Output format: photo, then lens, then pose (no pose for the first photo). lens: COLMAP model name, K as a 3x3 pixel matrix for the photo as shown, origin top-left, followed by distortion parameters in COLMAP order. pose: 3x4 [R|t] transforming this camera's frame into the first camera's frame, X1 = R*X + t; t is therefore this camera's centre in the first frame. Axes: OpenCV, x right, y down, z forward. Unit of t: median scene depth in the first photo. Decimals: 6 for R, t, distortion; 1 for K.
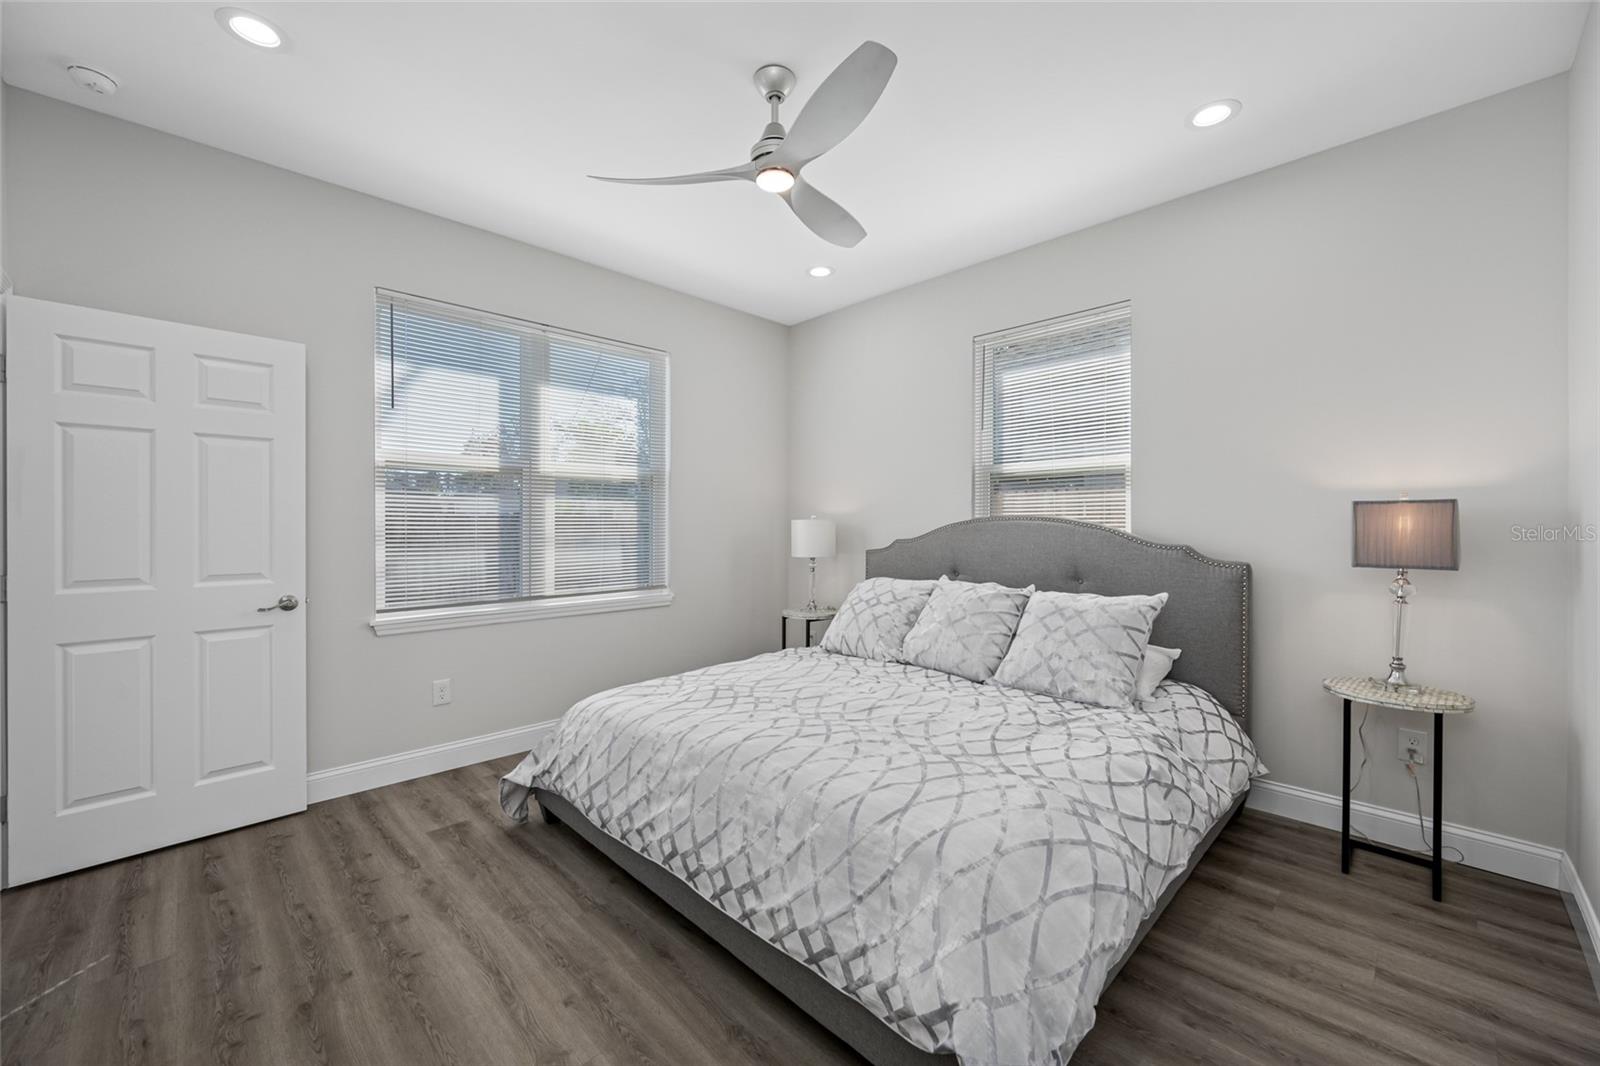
lens RADIAL K [[636.6, 0, 798.9], [0, 636.6, 522.6], [0, 0, 1]] dist [0.000598, 0.000383]
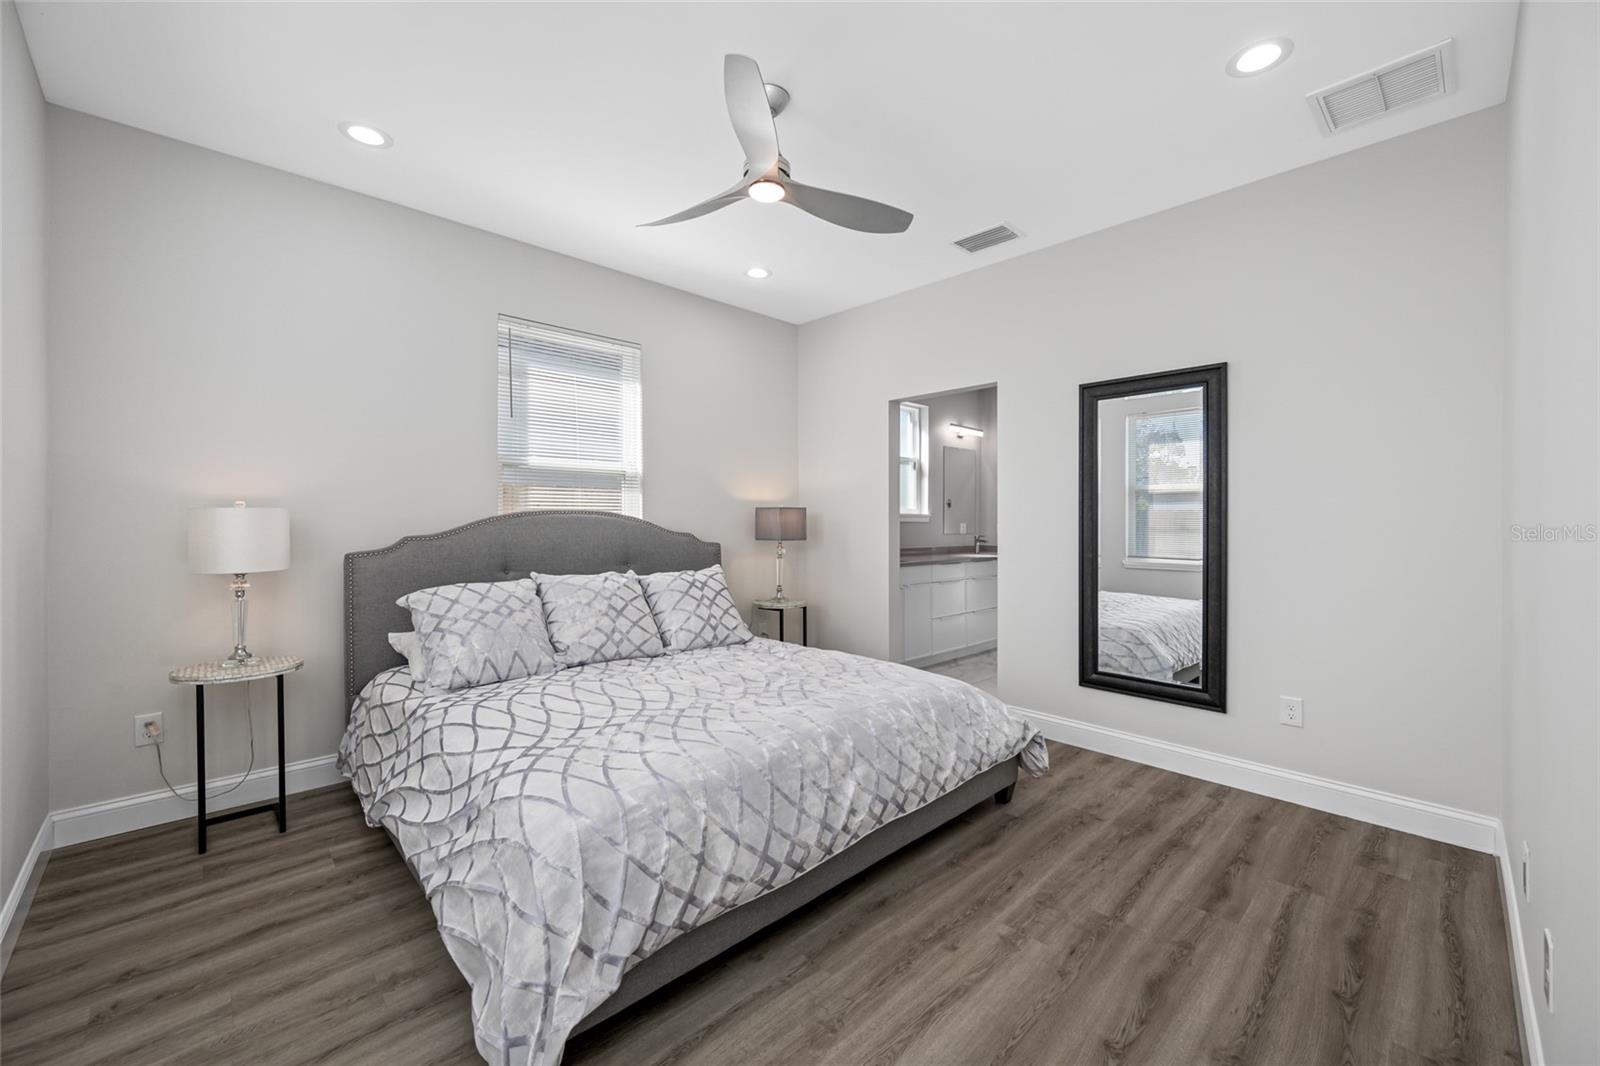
lens RADIAL K [[635.1, 0, 733.6], [0, 635.1, 514.5], [0, 0, 1]] dist [-0.000120, -0.023305]
pose [[0.069744, 0.001838, 0.997563, -1.178990], [-0.004235, 0.999990, -0.001546, -0.007508], [-0.997556, -0.004117, 0.069751, 1.030853]]
